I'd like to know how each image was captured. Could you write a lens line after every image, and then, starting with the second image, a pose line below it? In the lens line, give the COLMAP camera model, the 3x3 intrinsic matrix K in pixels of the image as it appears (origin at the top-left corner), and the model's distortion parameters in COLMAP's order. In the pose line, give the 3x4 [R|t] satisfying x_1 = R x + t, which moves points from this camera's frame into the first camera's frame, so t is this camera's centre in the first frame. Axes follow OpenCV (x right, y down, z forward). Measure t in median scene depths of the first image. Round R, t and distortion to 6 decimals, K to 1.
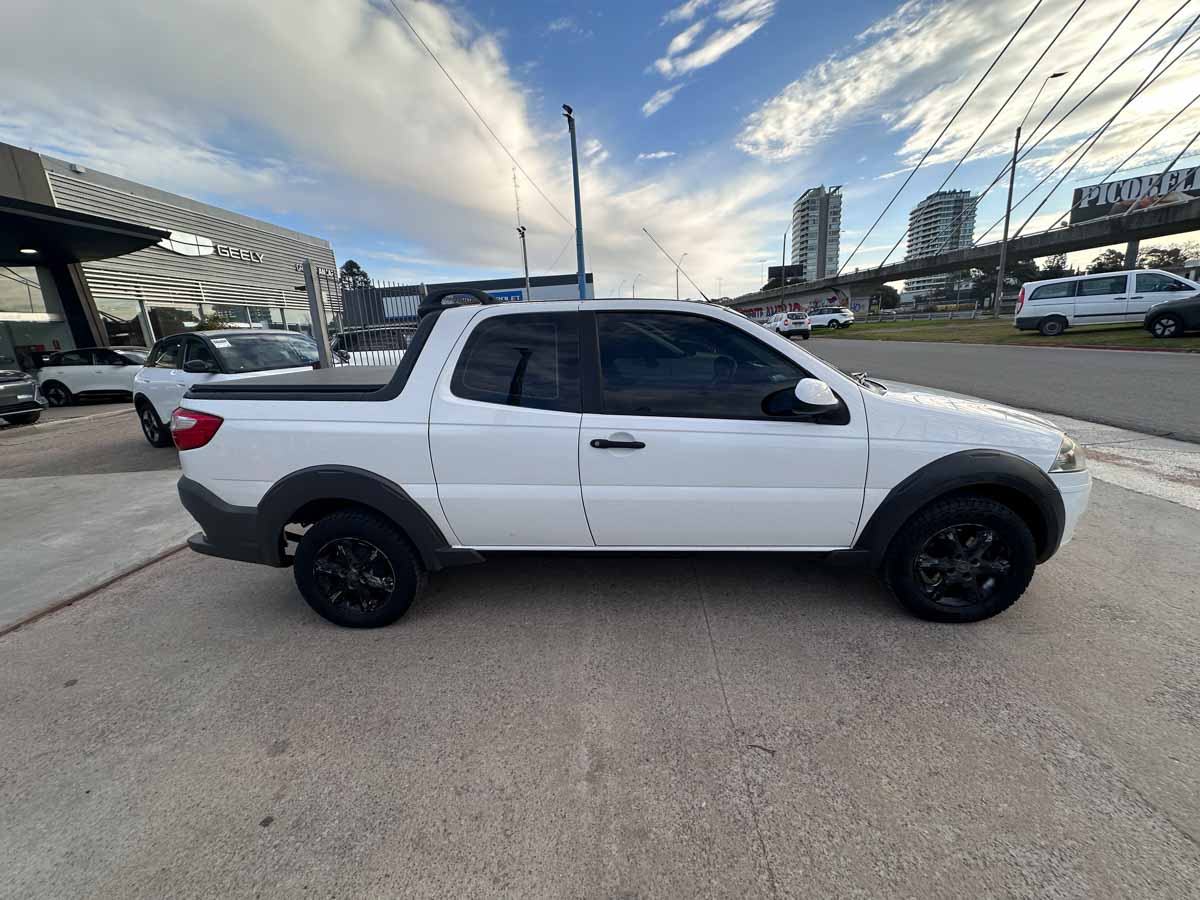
lens RADIAL K [[470.7, 0, 605.0], [0, 470.7, 450.9], [0, 0, 1]] dist [-0.000246, 0.000261]
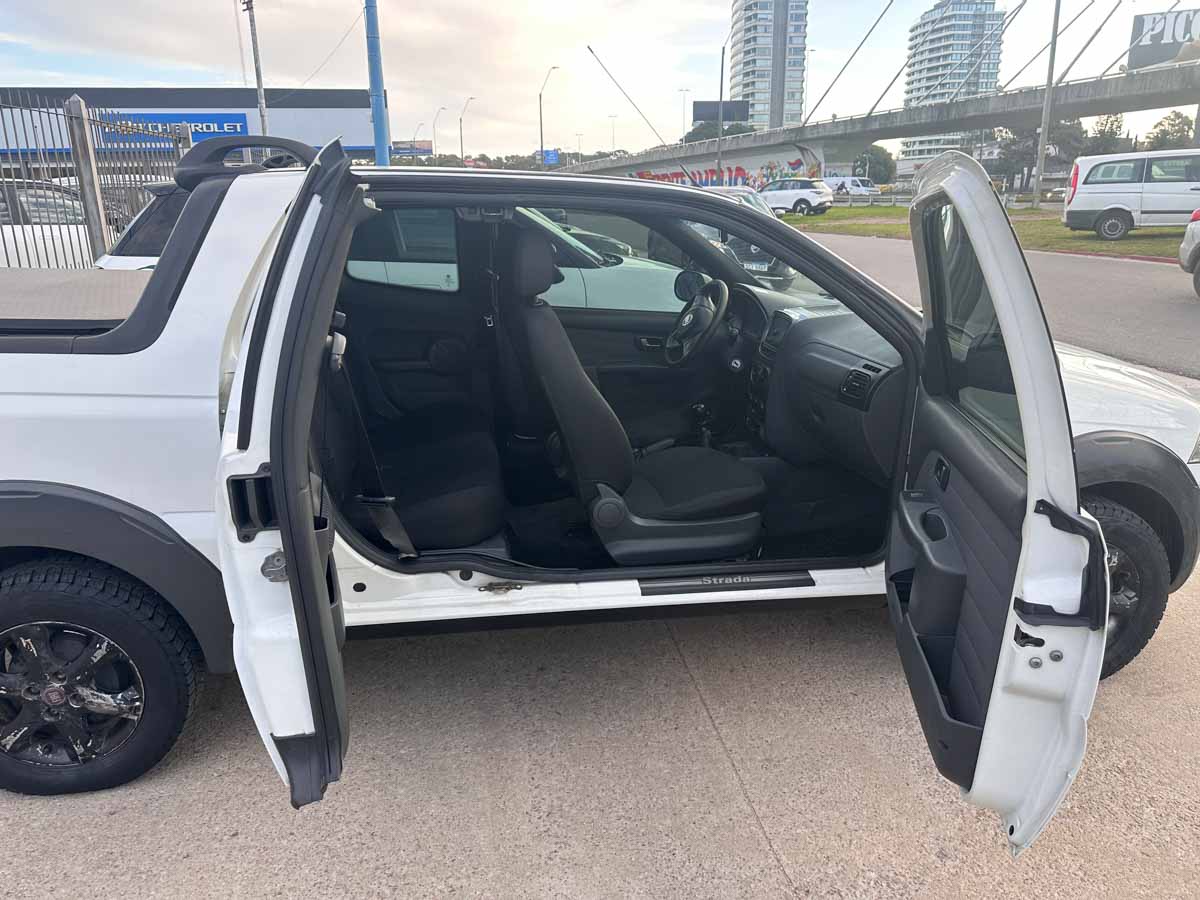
lens RADIAL K [[832.2, 0, 600.0], [0, 832.2, 450.0], [0, 0, 1]] dist [0.017487, -0.018544]
pose [[0.974747, -0.021299, 0.222294, -0.013829], [0.012610, 0.999103, 0.040437, -0.002625], [-0.222956, -0.036613, 0.974141, -0.000397]]
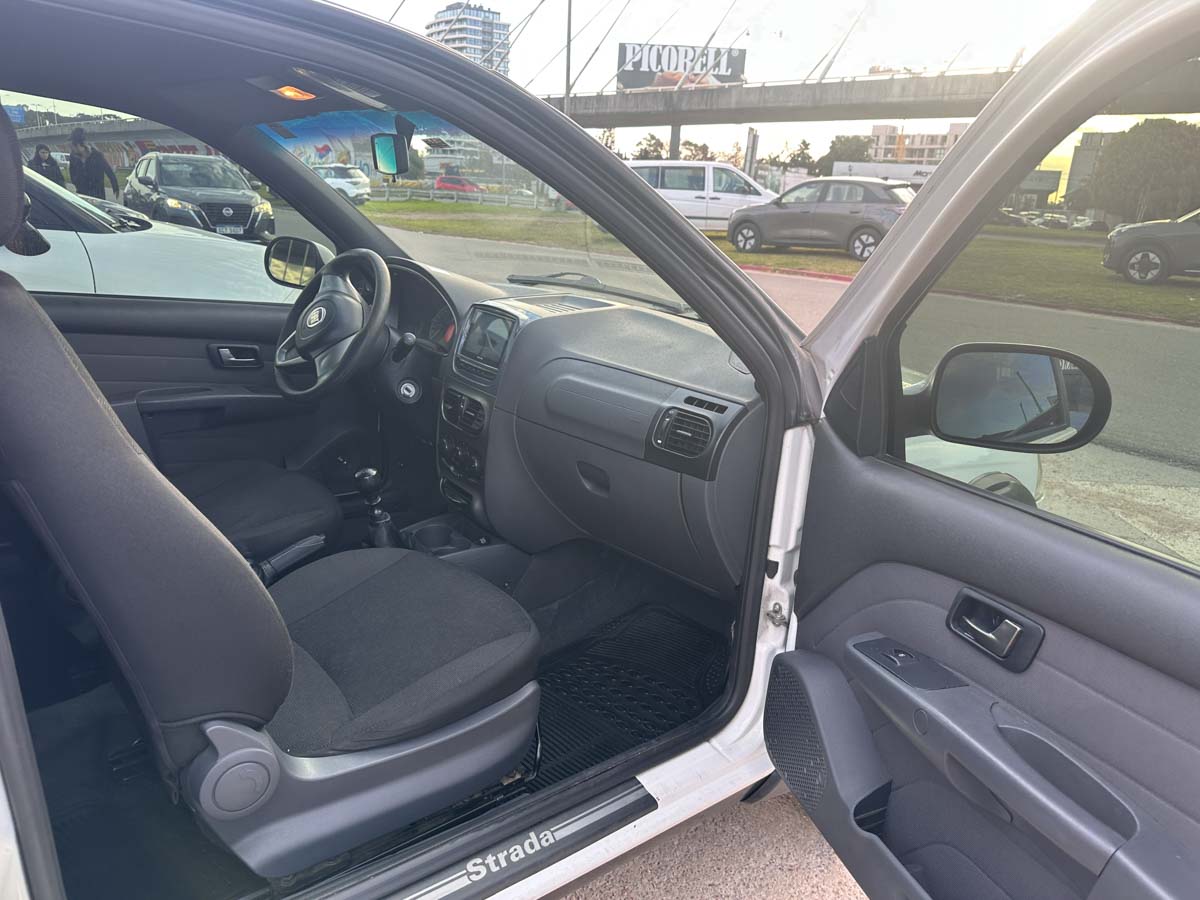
lens RADIAL K [[831.4, 0, 578.2], [0, 831.4, 457.1], [0, 0, 1]] dist [0.095574, -0.164036]
pose [[0.743643, -0.104238, 0.660401, -0.005548], [0.072247, 0.994516, 0.075621, -0.008420], [-0.664662, -0.008523, 0.747096, 0.046844]]
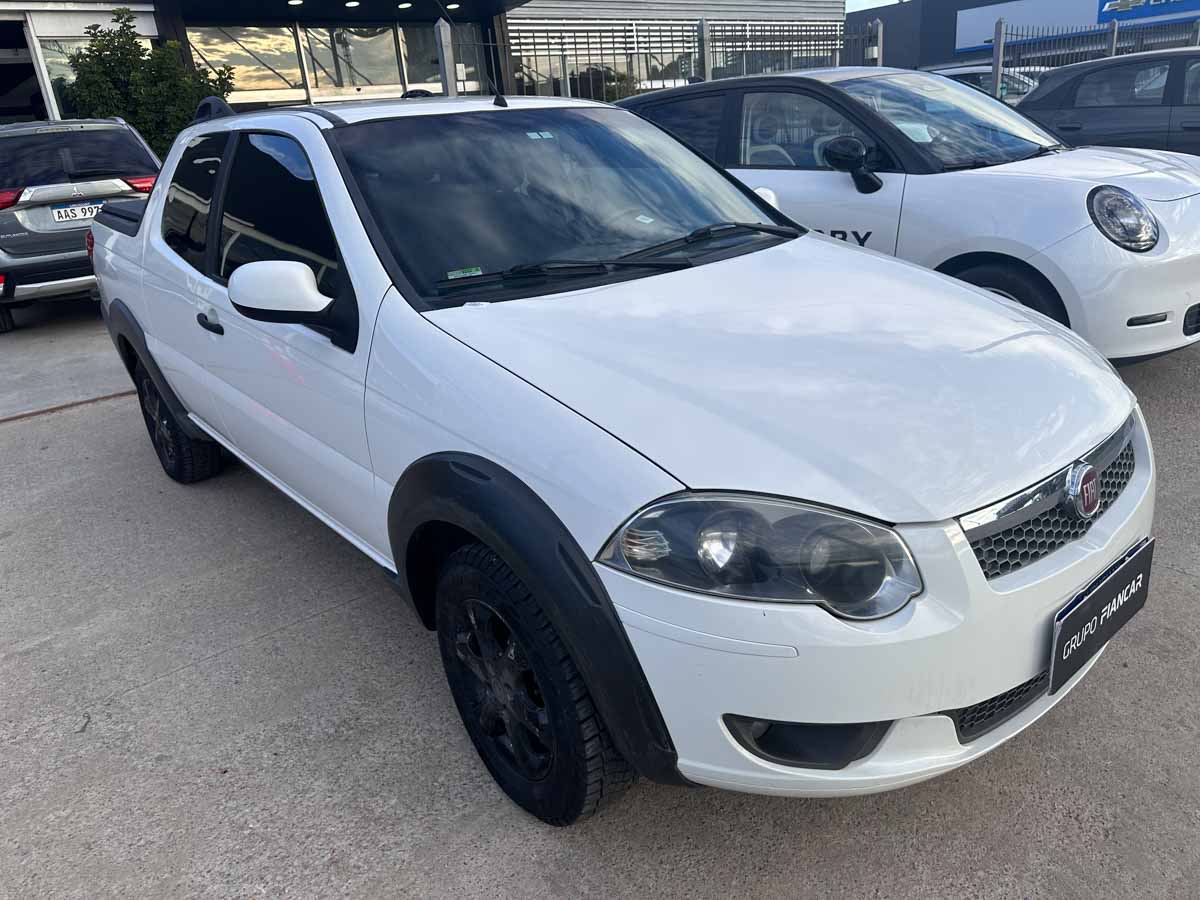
lens RADIAL K [[857.0, 0, 600.0], [0, 857.0, 450.0], [0, 0, 1]] dist [-0.013176, -0.007509]
pose [[0.685492, 0.253362, -0.682575, 0.110523], [-0.137643, 0.965690, 0.220219, -0.015143], [0.714952, -0.057007, 0.696846, 0.040086]]
